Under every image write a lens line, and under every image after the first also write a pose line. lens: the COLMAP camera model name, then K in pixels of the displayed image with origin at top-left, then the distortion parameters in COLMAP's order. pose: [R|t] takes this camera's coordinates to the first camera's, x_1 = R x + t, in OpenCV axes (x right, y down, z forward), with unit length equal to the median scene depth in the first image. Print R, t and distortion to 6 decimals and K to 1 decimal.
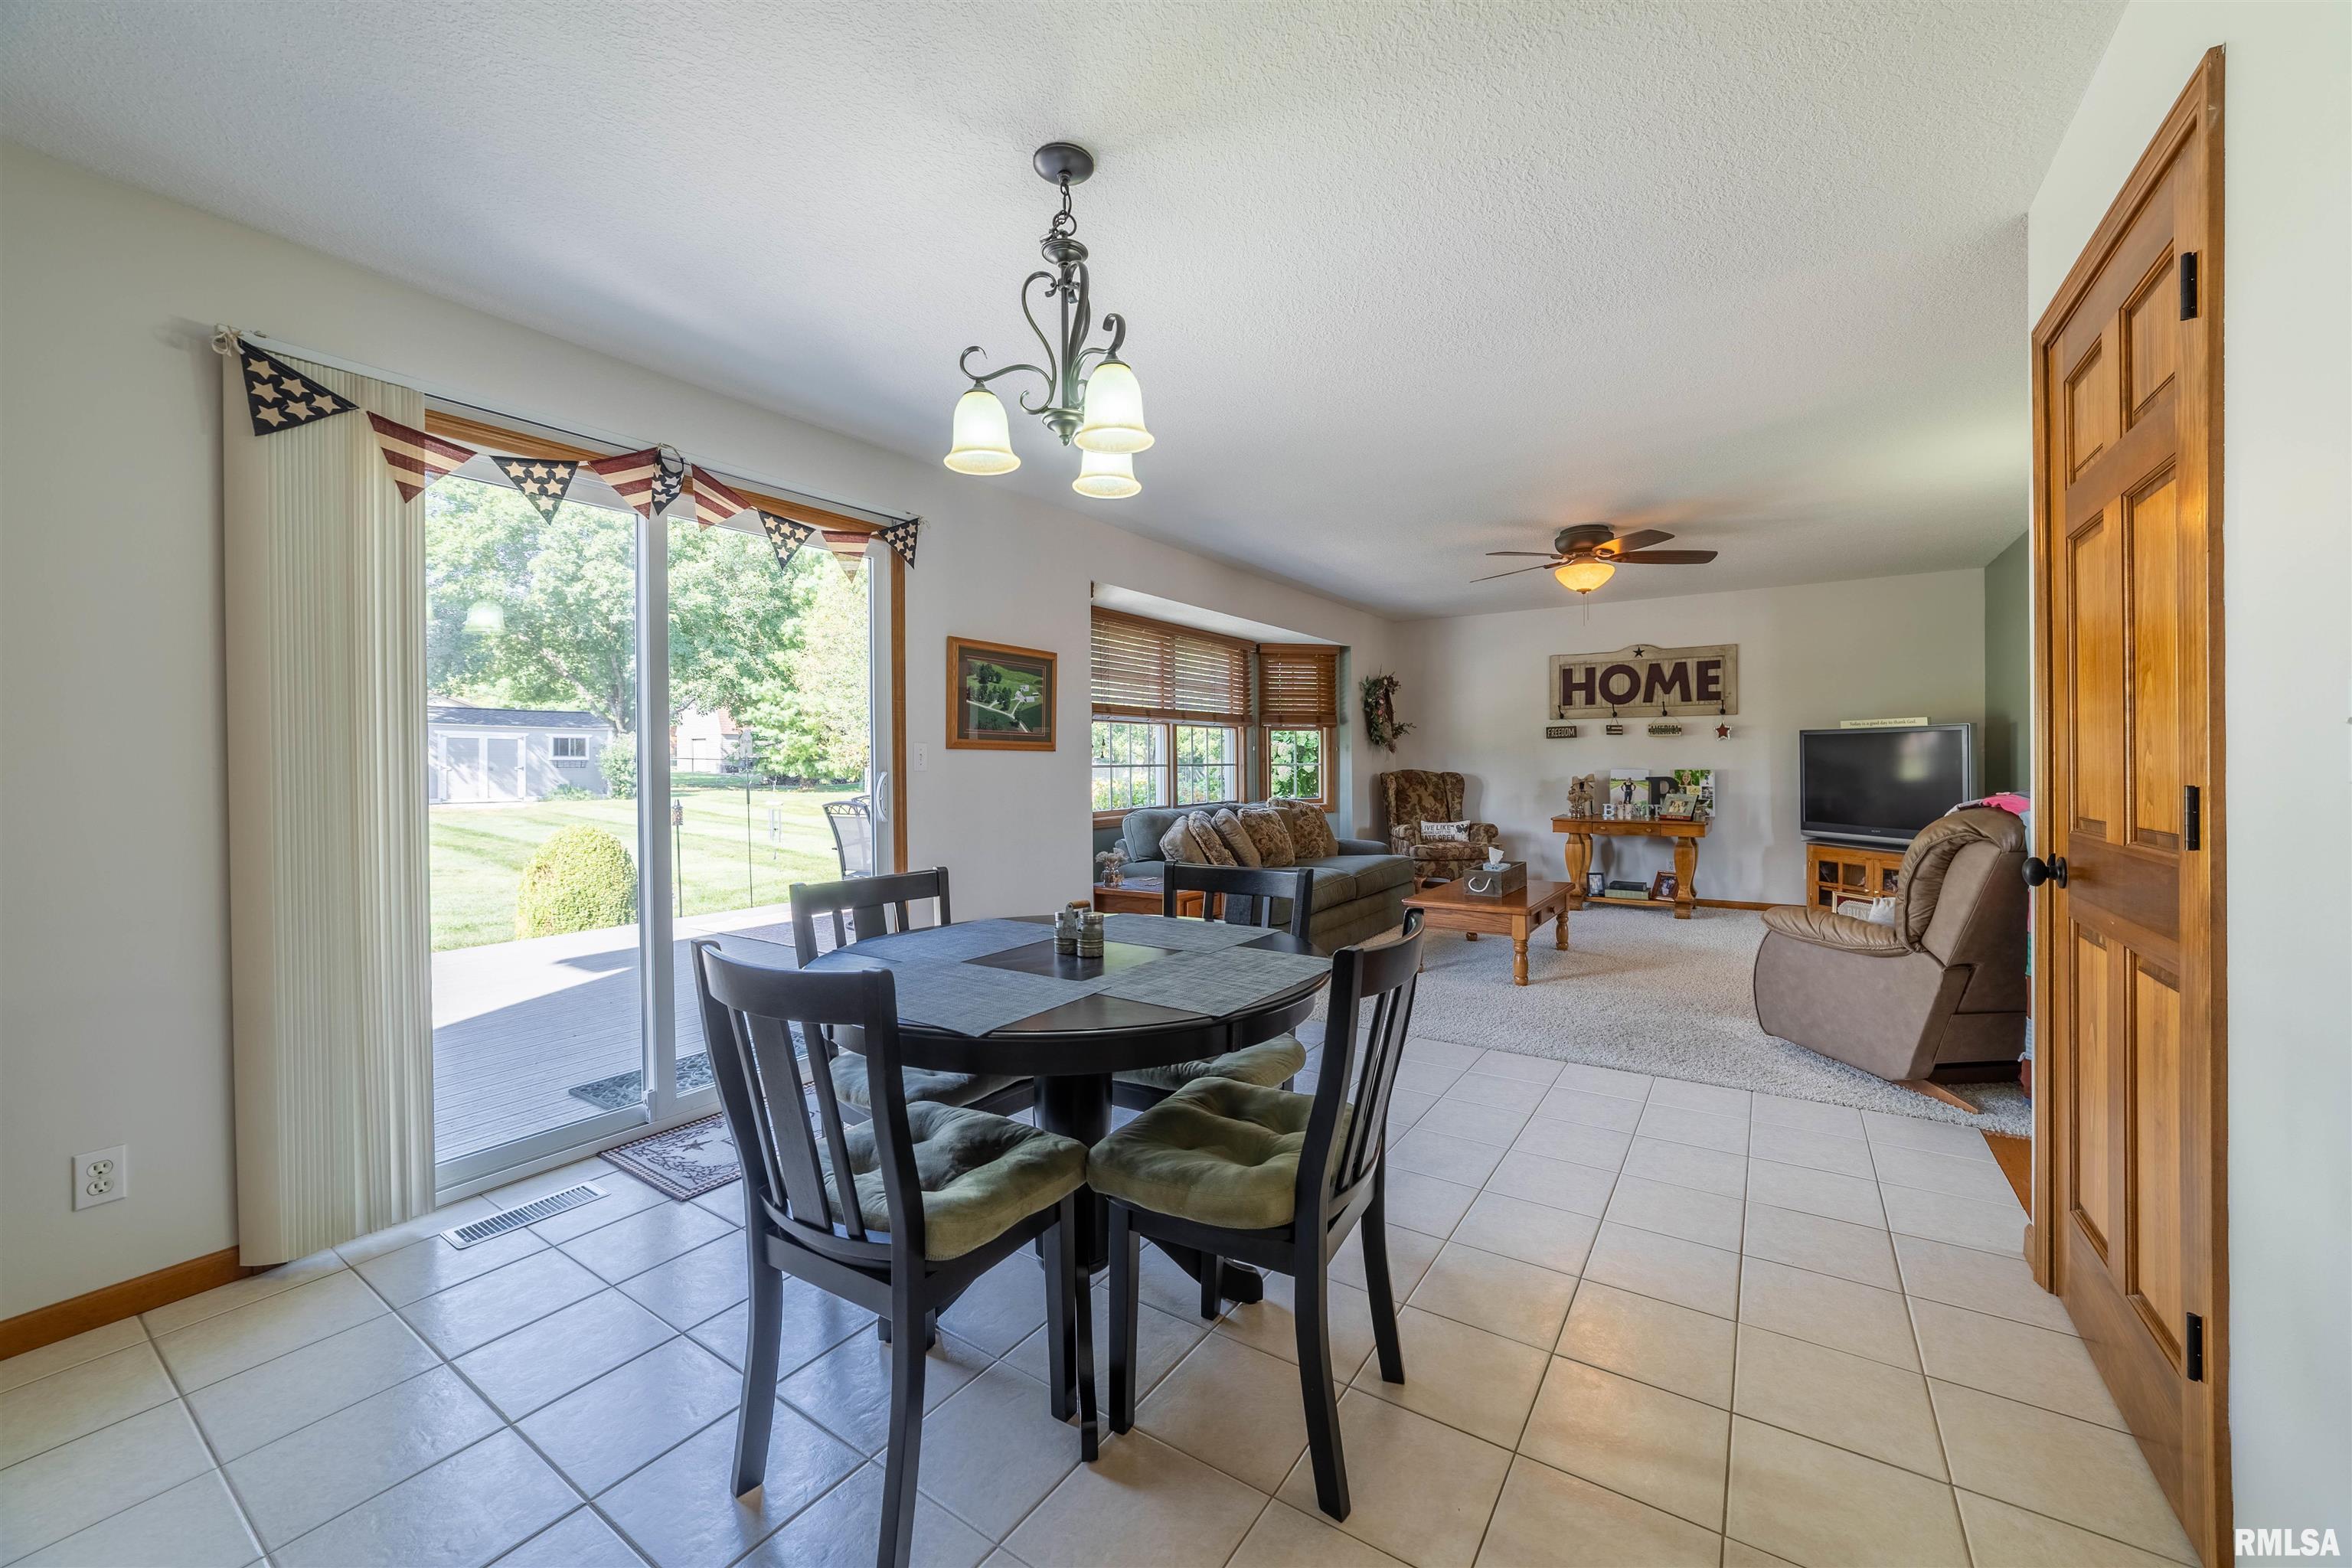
lens RADIAL K [[897.1, 0, 1200.0], [0, 897.1, 774.8], [0, 0, 1]] dist [-0.007822, 0.001113]
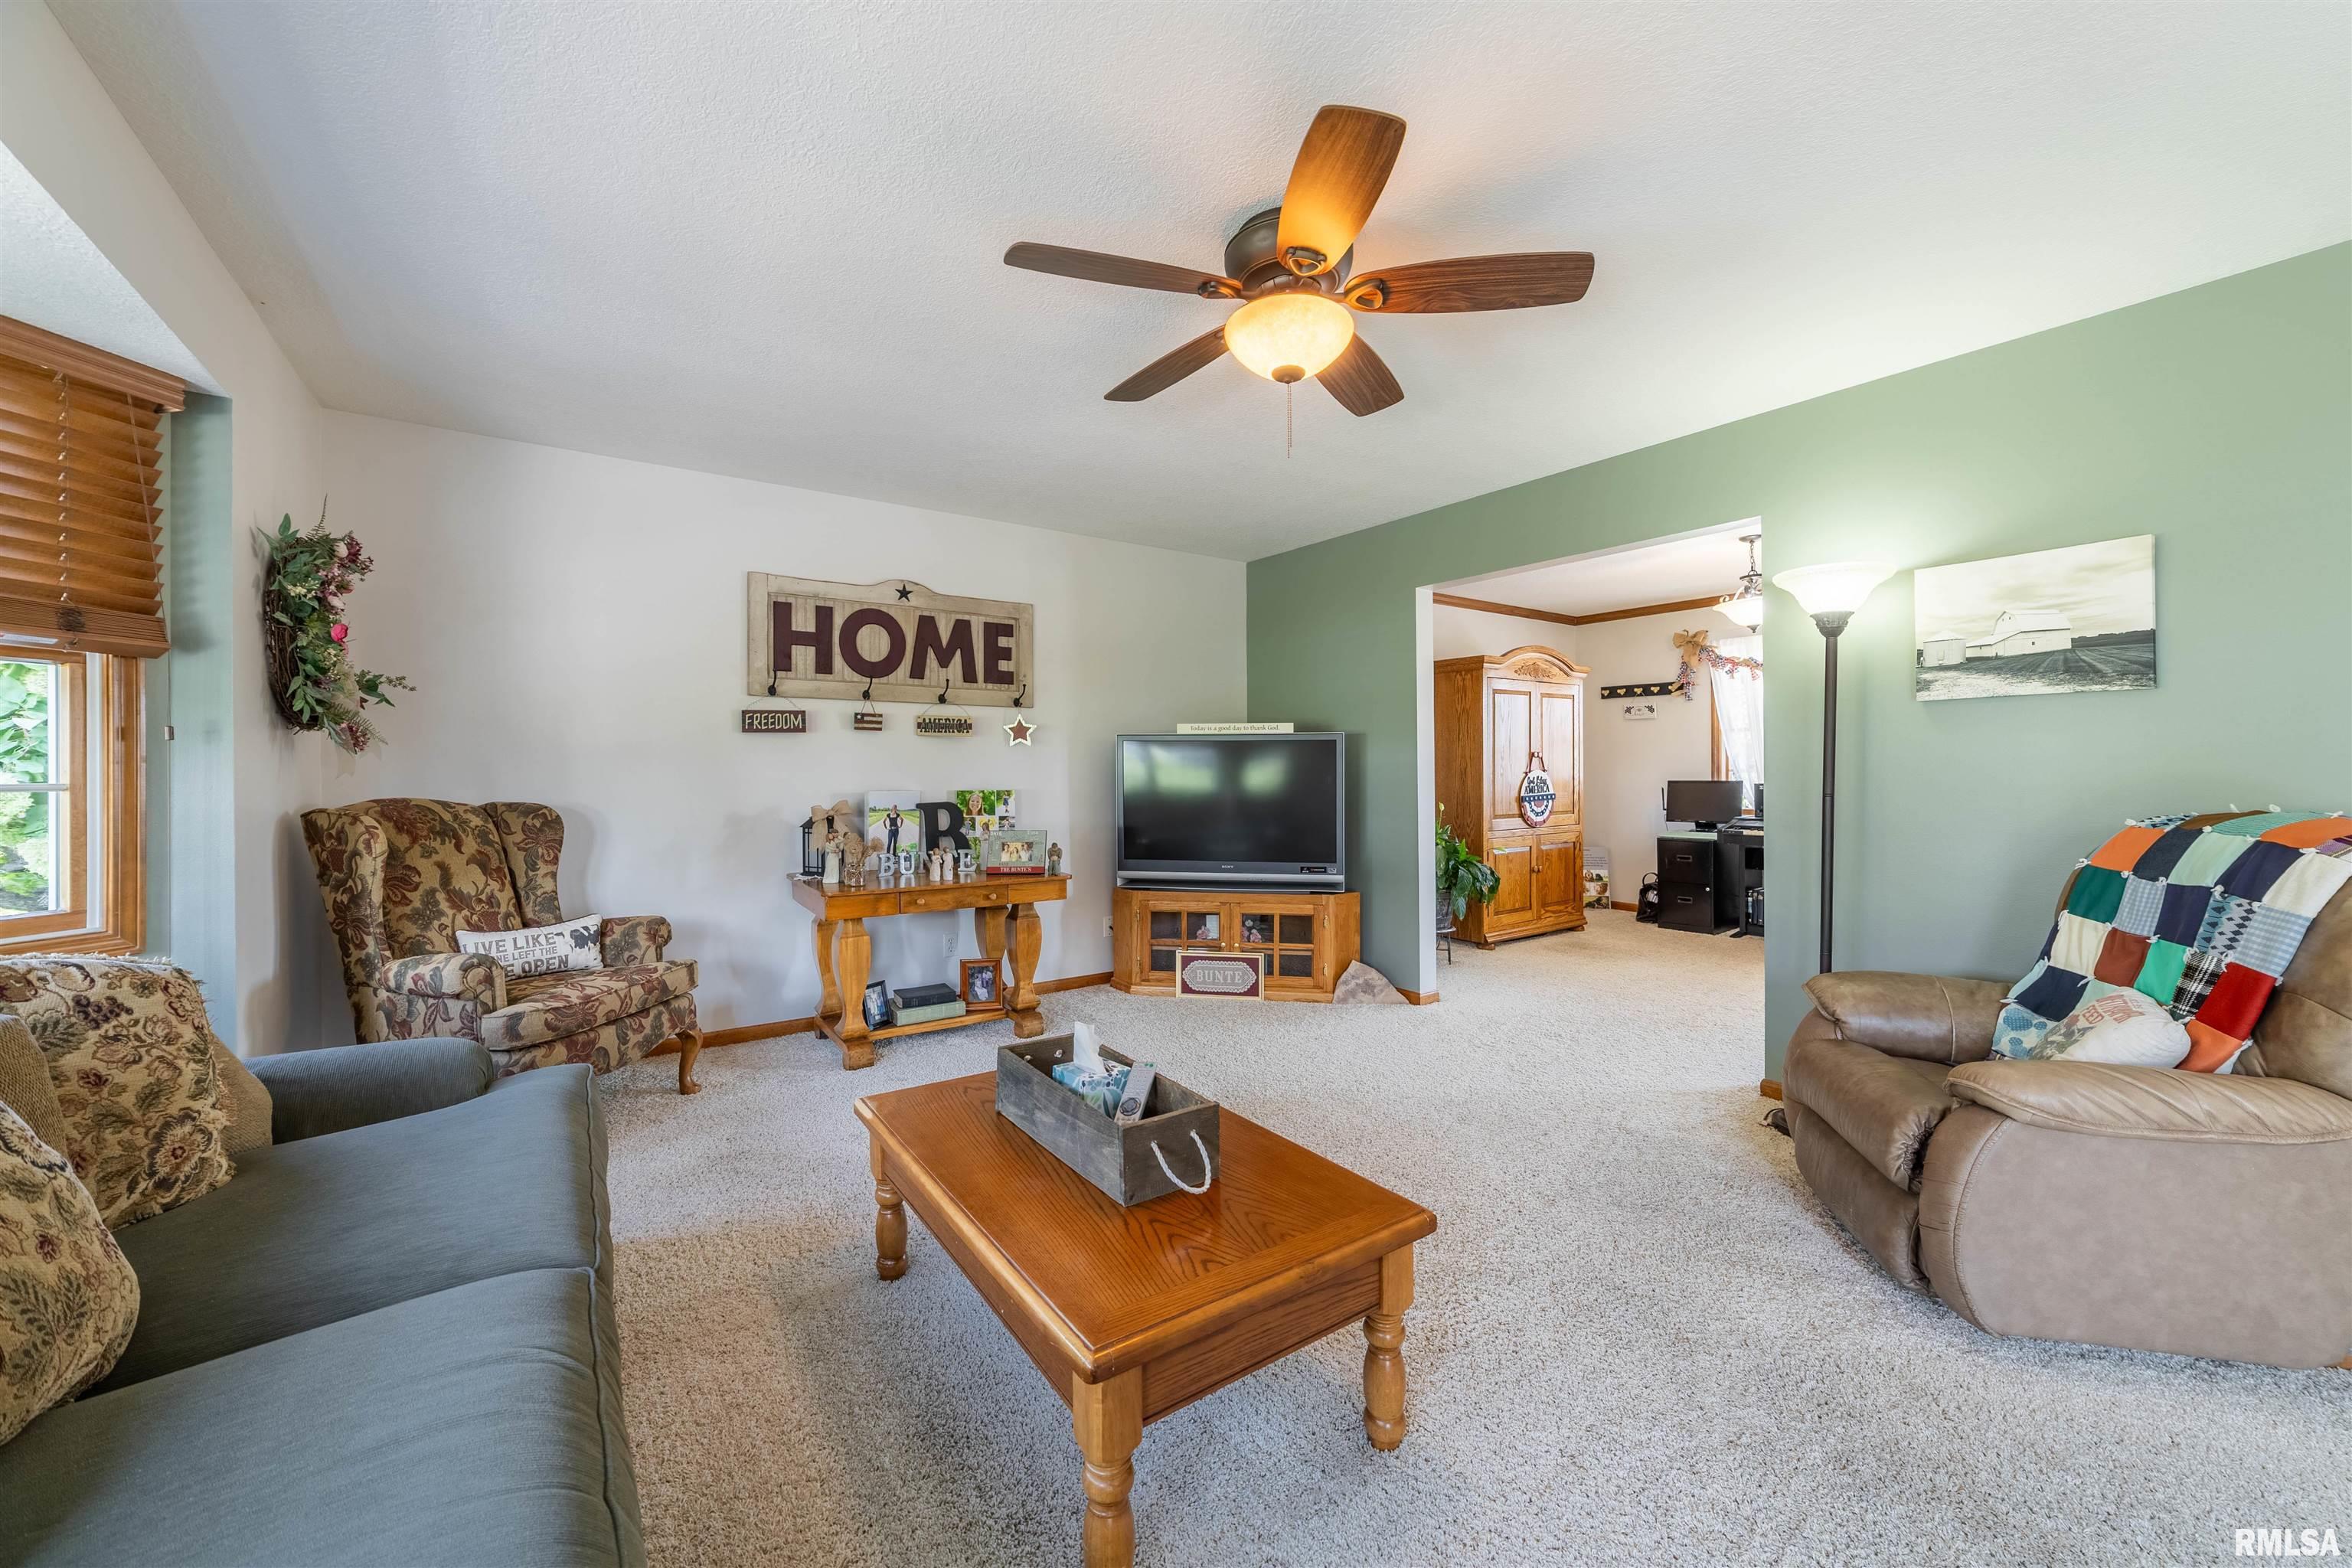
lens RADIAL K [[897.1, 0, 1166.7], [0, 897.1, 772.9], [0, 0, 1]] dist [-0.007822, 0.001113]
pose [[0.384585, 0.007328, 0.923061, 0.010964], [0.016169, 0.999762, -0.014674, -0.006256], [-0.922948, 0.020568, 0.384375, 0.597558]]
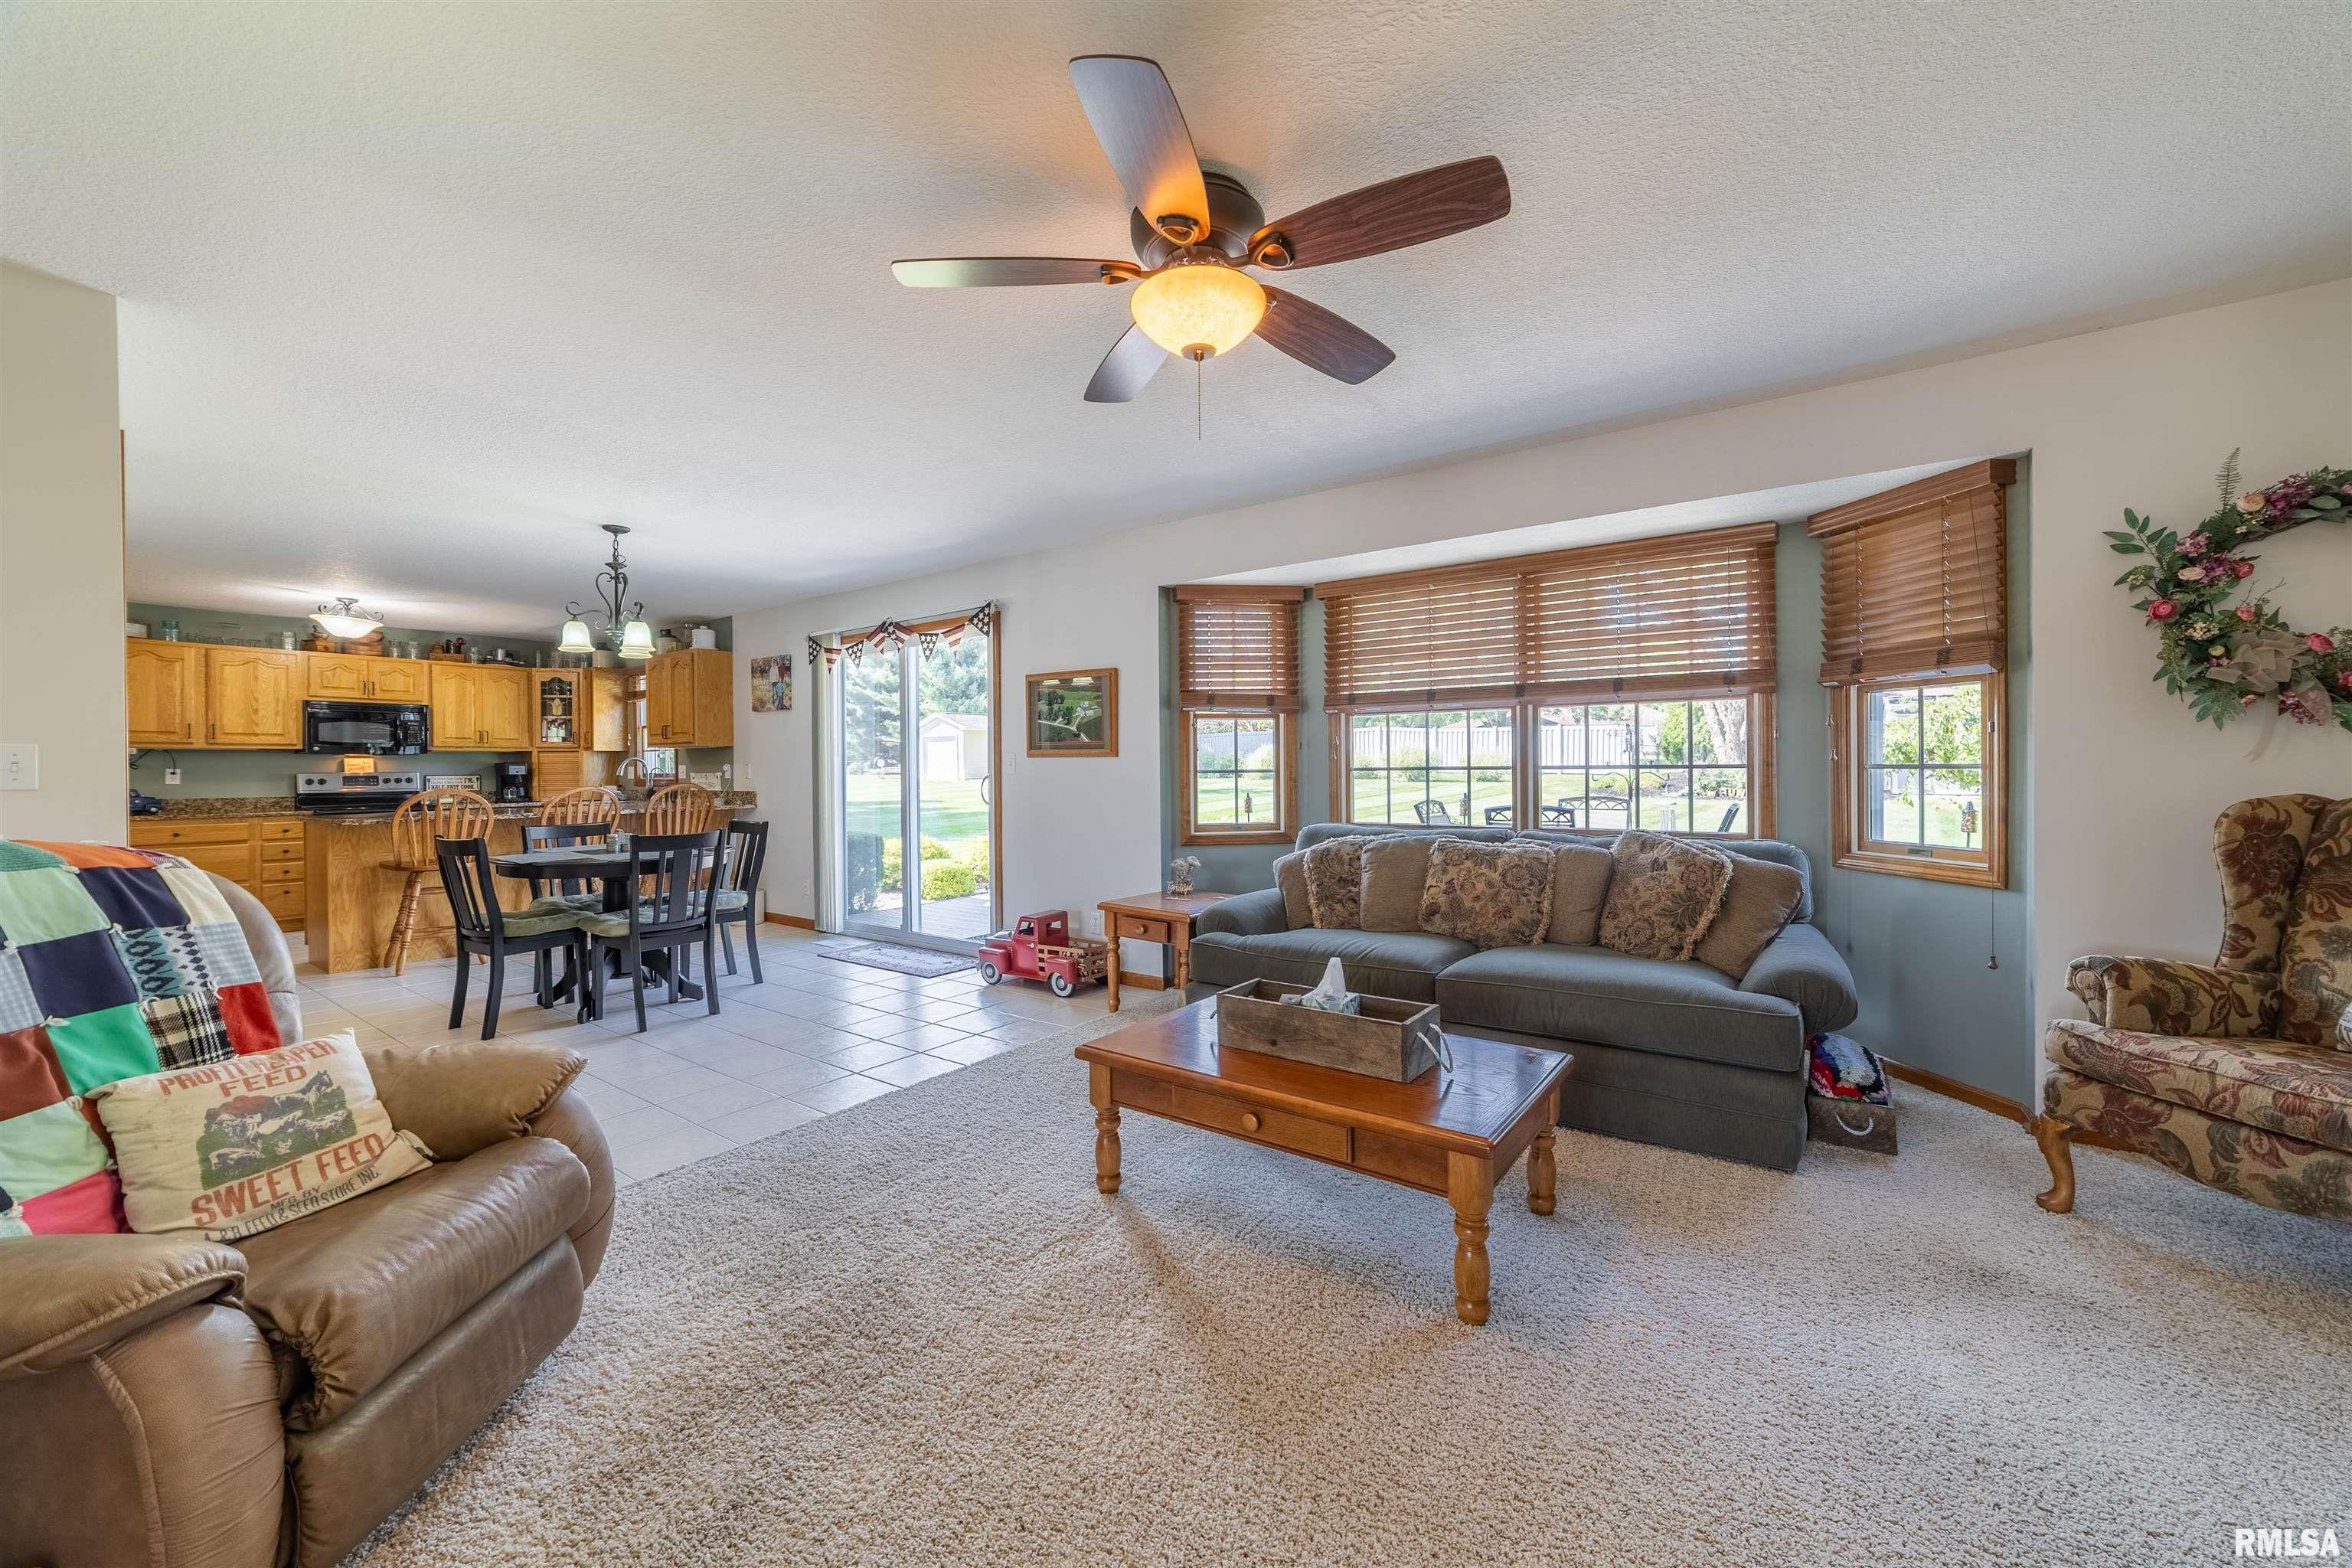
lens RADIAL K [[897.1, 0, 1182.7], [0, 897.1, 771.1], [0, 0, 1]] dist [-0.007822, 0.001113]
pose [[-0.048270, 0.009077, -0.998793, 0.558487], [-0.005786, 0.999939, 0.009367, -0.011479], [0.998818, 0.006232, -0.048215, 0.676492]]
